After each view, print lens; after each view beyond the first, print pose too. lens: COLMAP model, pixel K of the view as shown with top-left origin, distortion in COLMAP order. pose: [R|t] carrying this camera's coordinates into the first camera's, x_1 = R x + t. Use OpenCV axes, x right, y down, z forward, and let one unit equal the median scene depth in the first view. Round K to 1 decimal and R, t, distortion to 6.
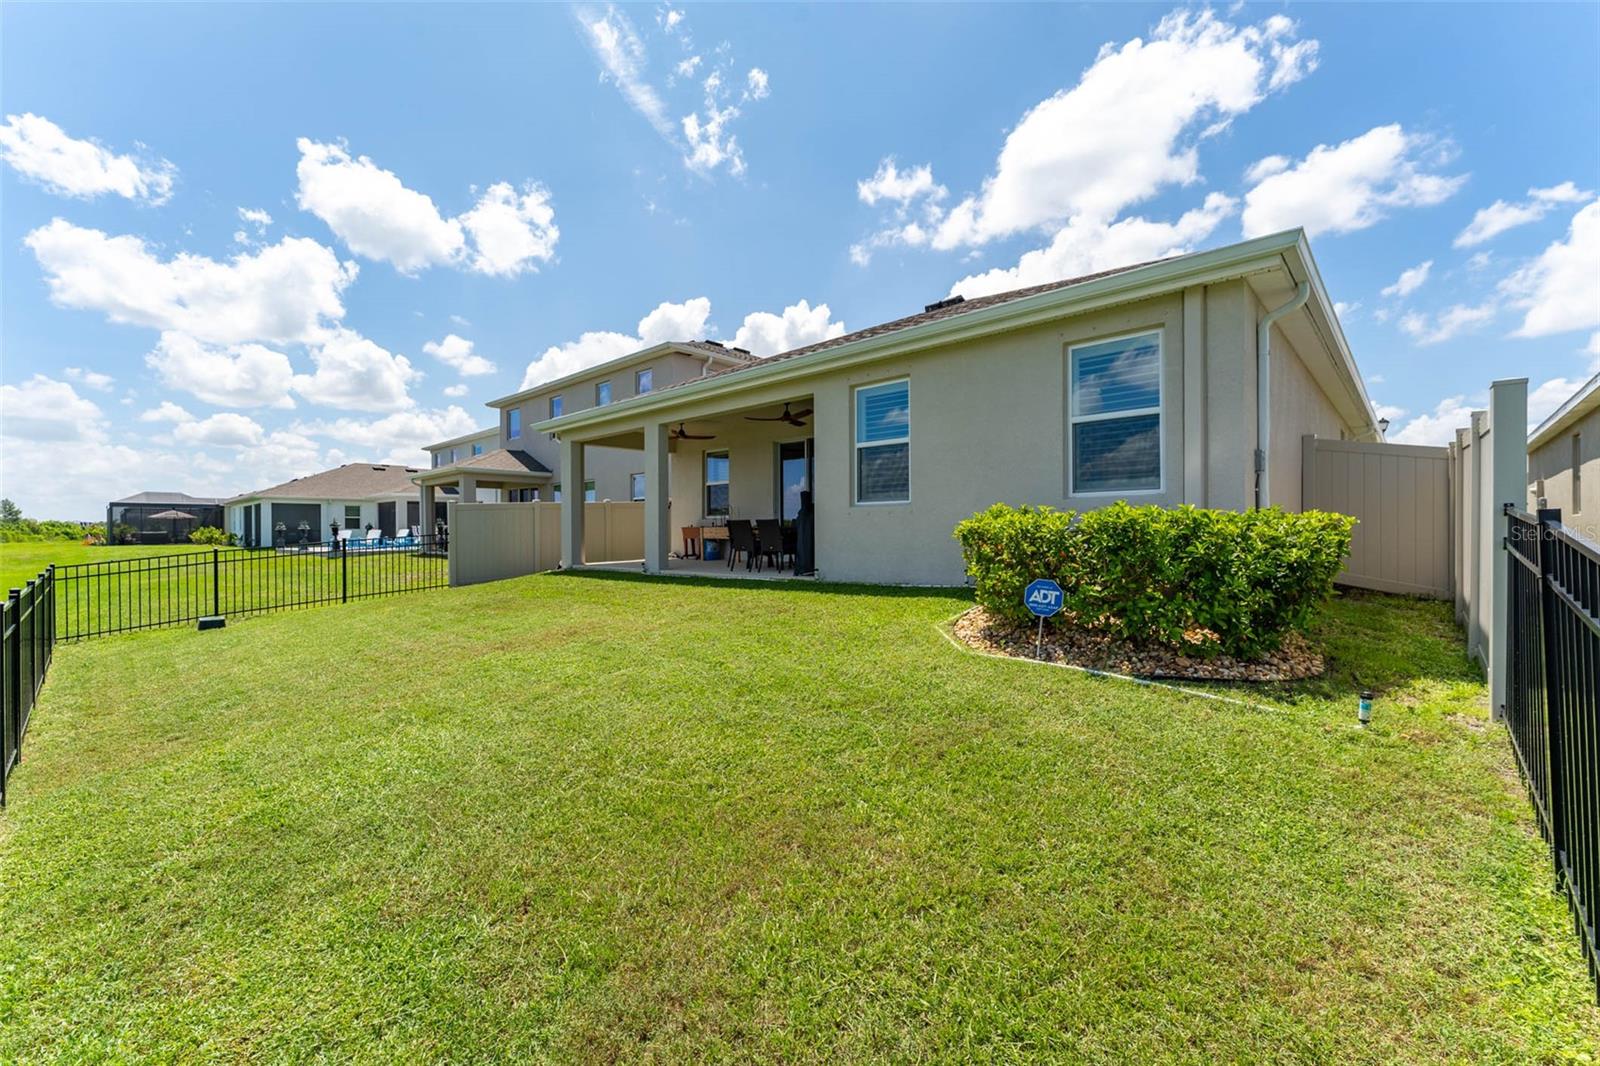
lens RADIAL K [[674.8, 0, 800.0], [0, 674.8, 533.0], [0, 0, 1]] dist [0.002269, 0.000127]
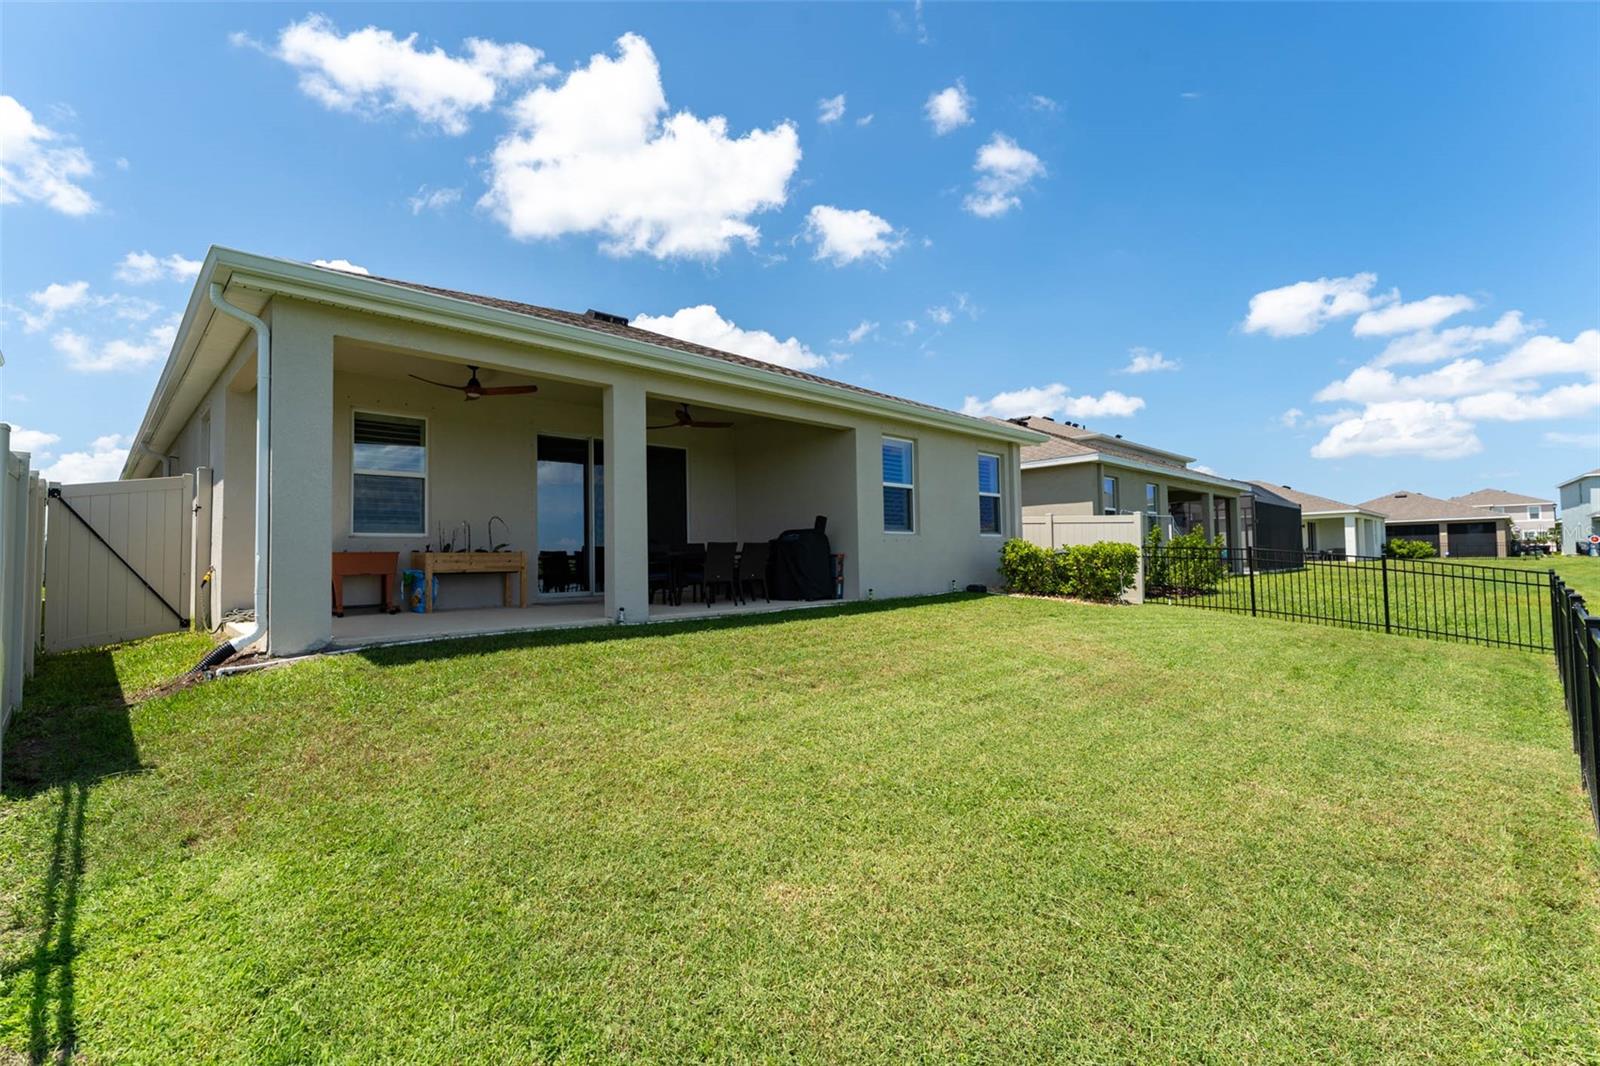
lens RADIAL K [[723.5, 0, 800.0], [0, 723.5, 533.0], [0, 0, 1]] dist [-0.002015, -0.000432]
pose [[0.035766, 0.044968, 0.998348, -0.892884], [0.015831, 0.998836, -0.045557, 0.009454], [-0.999235, 0.017435, 0.035012, 0.827659]]
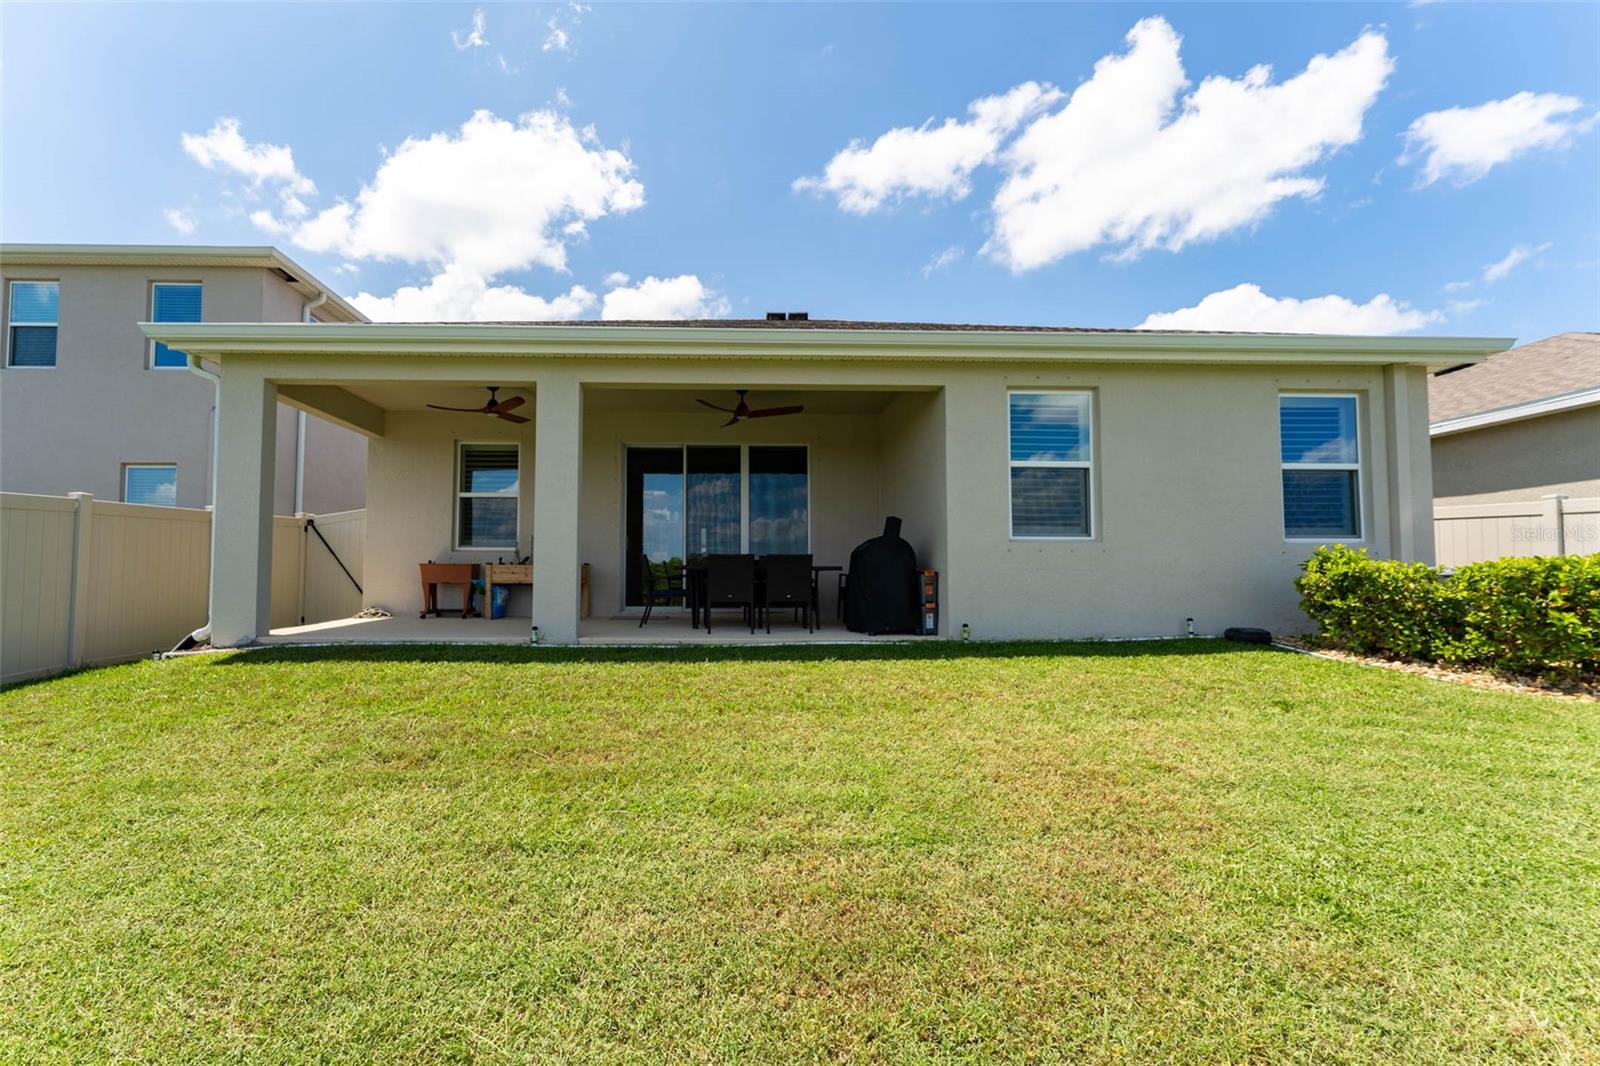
lens RADIAL K [[672.6, 0, 749.4], [0, 672.6, 557.5], [0, 0, 1]] dist [-0.000143, 0.000099]
pose [[0.711158, 0.031576, 0.702323, -0.506114], [-0.009358, 0.999328, -0.035453, 0.006126], [-0.702970, 0.018641, 0.710975, 0.499470]]
